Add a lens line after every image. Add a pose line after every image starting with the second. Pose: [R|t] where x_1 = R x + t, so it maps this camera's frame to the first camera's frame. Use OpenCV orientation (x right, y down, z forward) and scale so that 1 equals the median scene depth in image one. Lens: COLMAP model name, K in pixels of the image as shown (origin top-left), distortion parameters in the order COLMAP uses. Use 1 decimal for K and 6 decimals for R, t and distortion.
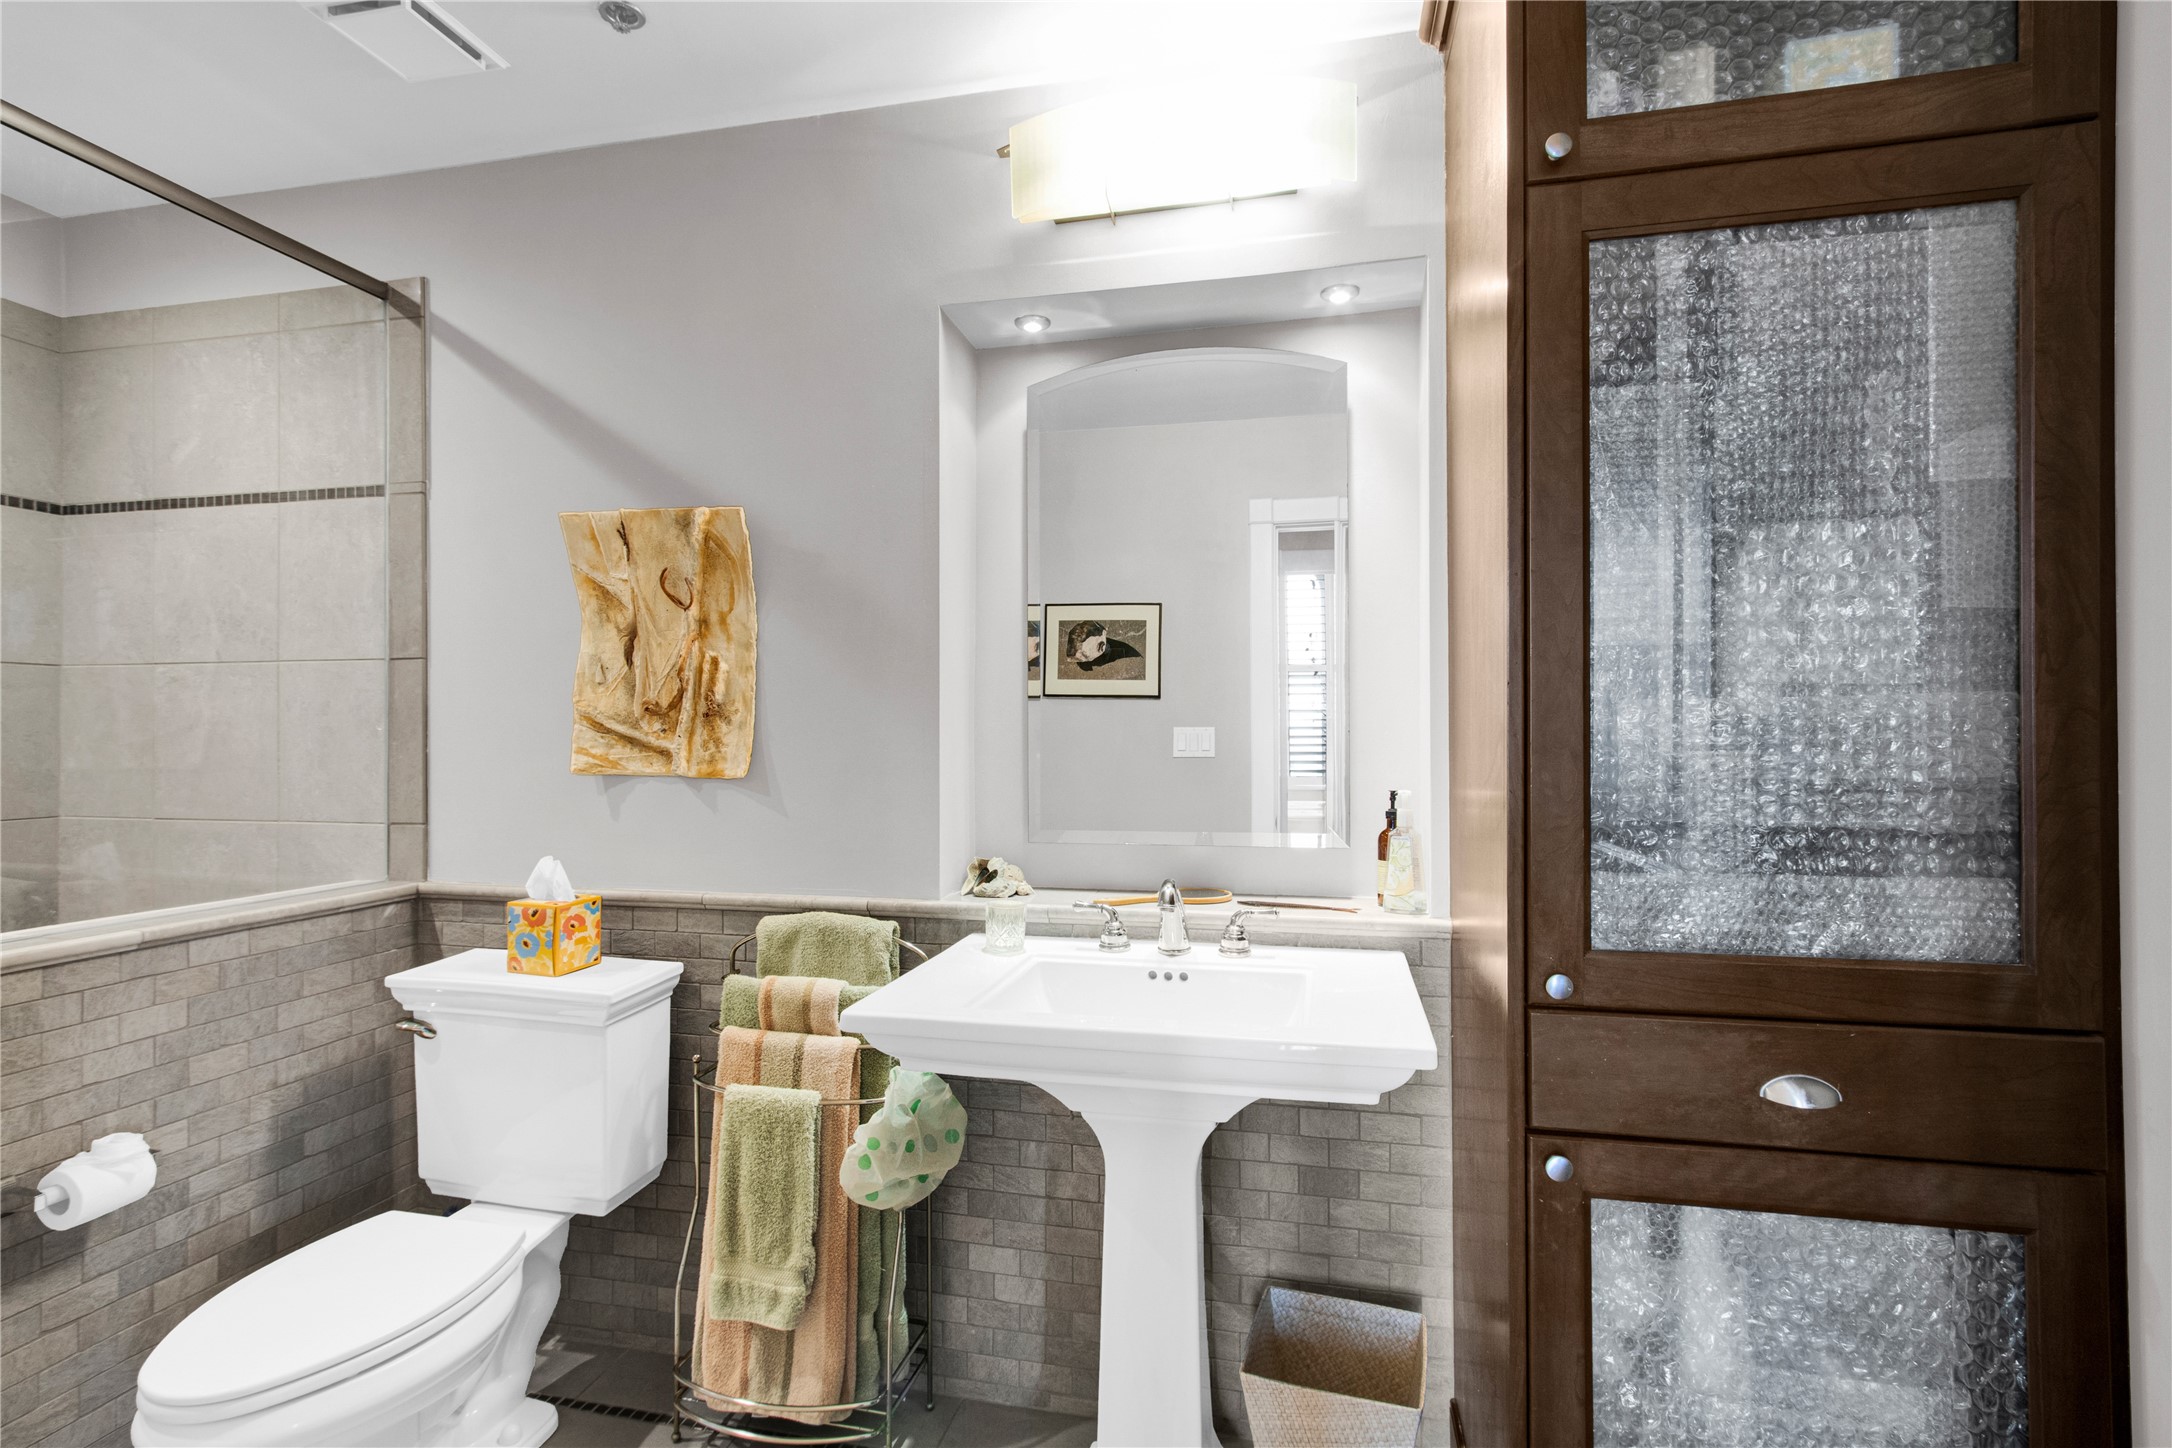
lens RADIAL K [[1057.5, 0, 1080.9], [0, 1057.5, 731.9], [0, 0, 1]] dist [0.009532, 0.011777]
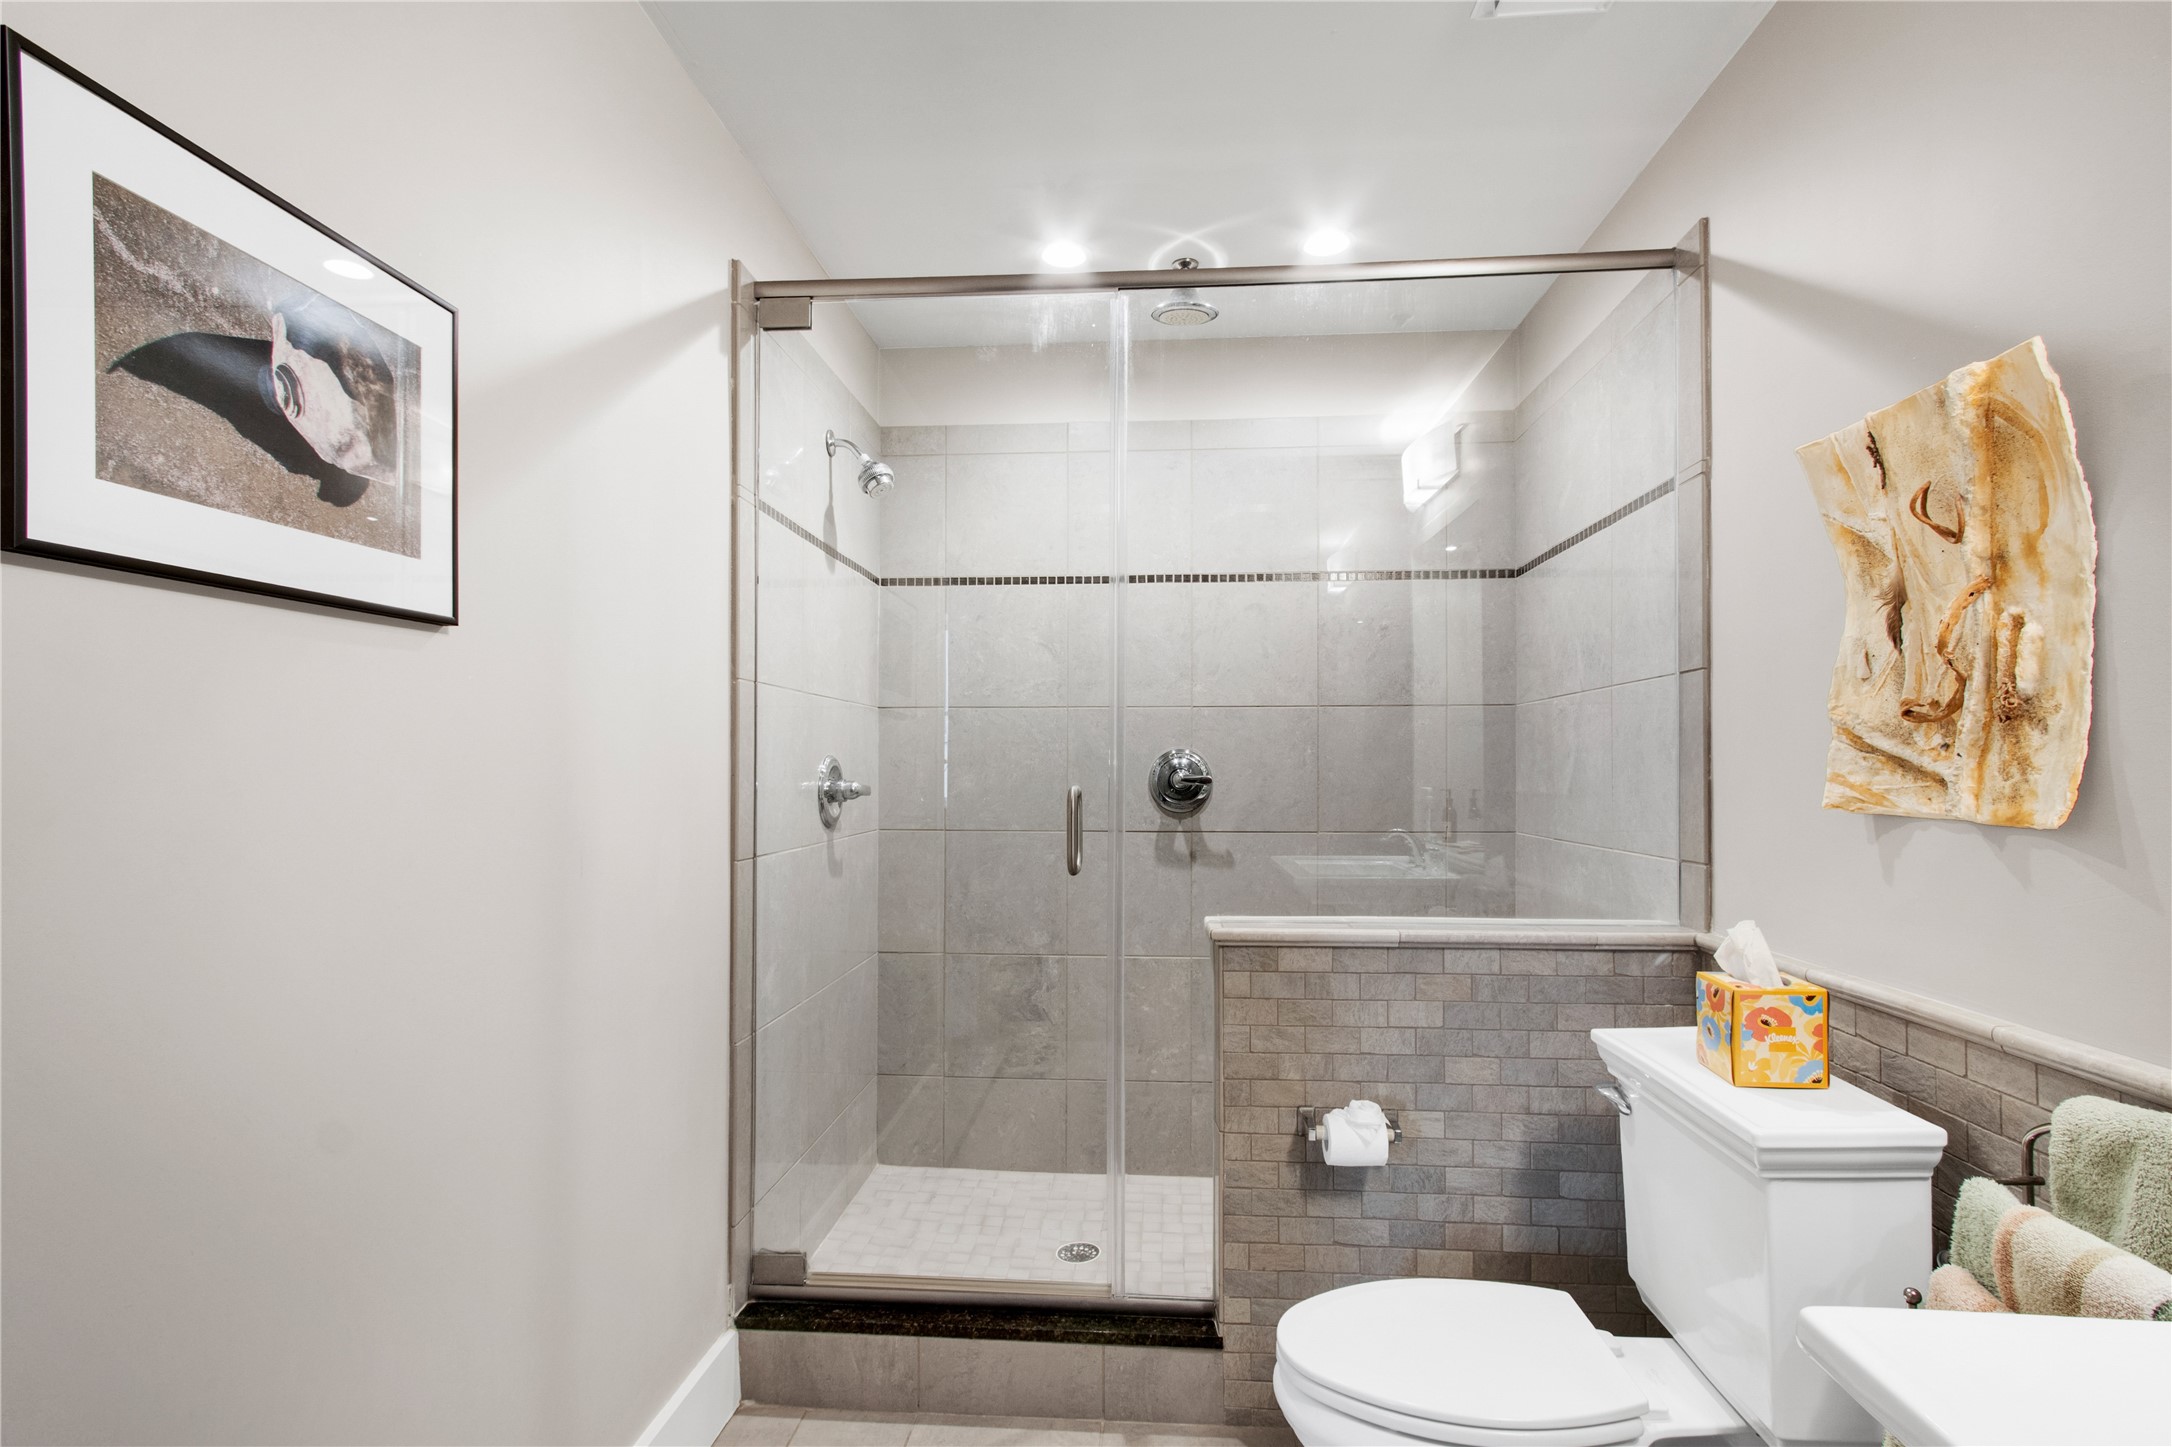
lens RADIAL K [[1057.5, 0, 1103.6], [0, 1057.5, 764.6], [0, 0, 1]] dist [0.009532, 0.011777]
pose [[0.157759, -0.007070, -0.987452, 0.156875], [0.003217, 0.999973, -0.006646, 0.012701], [0.987472, -0.002128, 0.157778, 0.438733]]
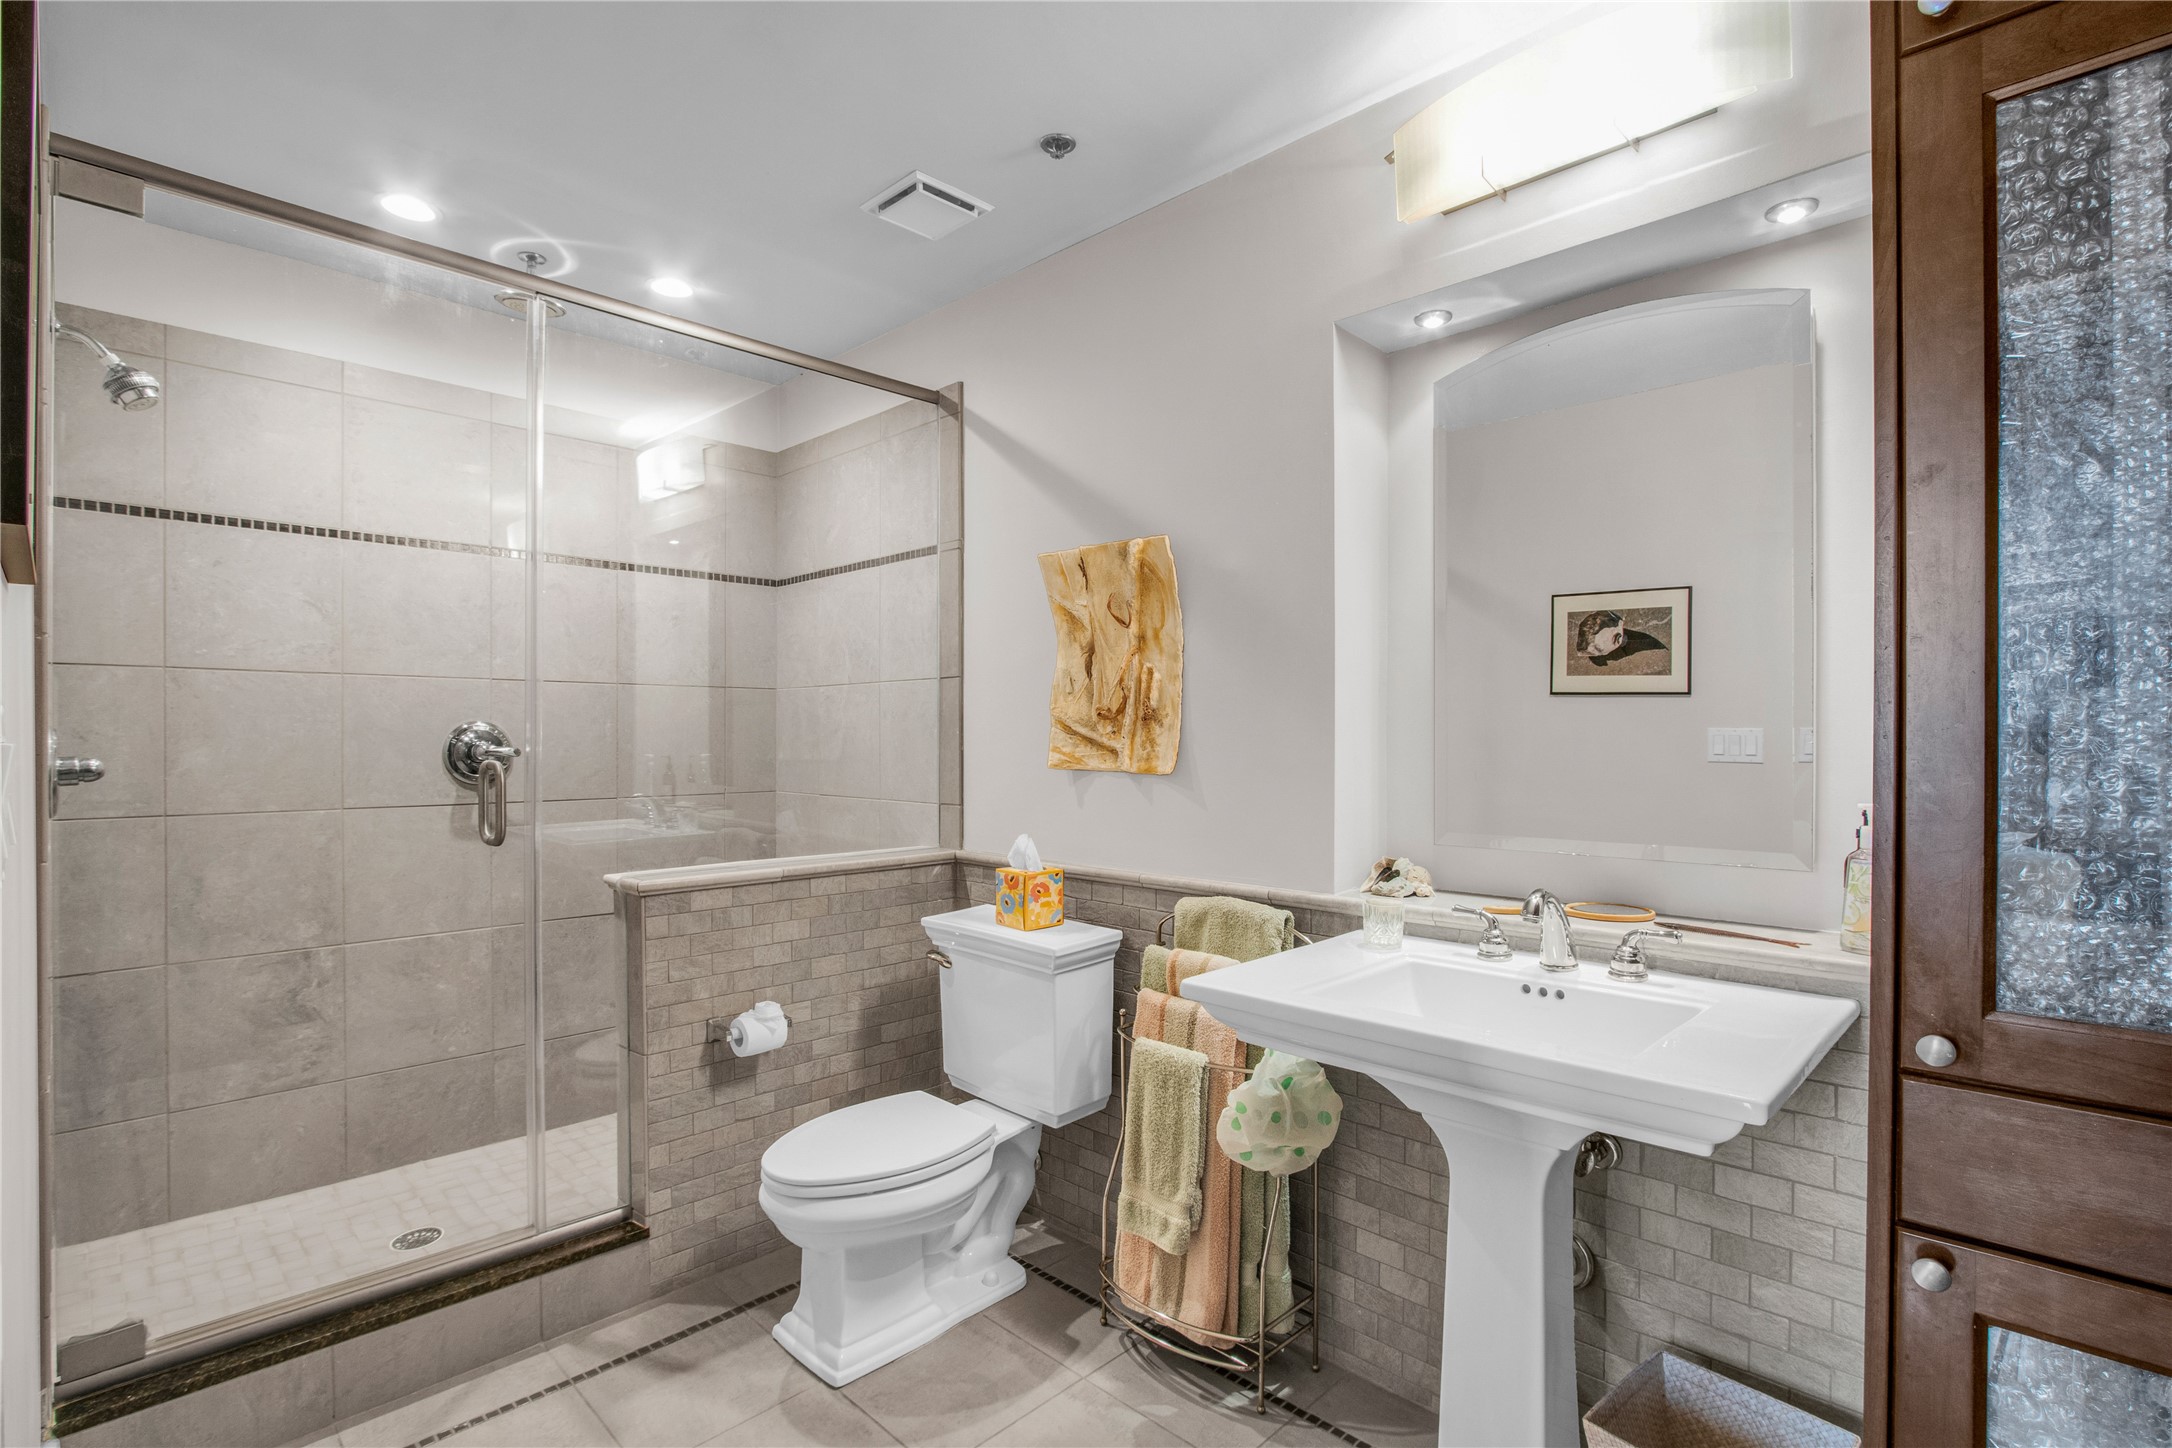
lens RADIAL K [[1057.5, 0, 1081.8], [0, 1057.5, 746.7], [0, 0, 1]] dist [0.009532, 0.011777]
pose [[0.850724, 0.005854, -0.525580, 0.204803], [0.000851, 0.999921, 0.012513, -0.000293], [0.525612, -0.011093, 0.850652, -0.018325]]
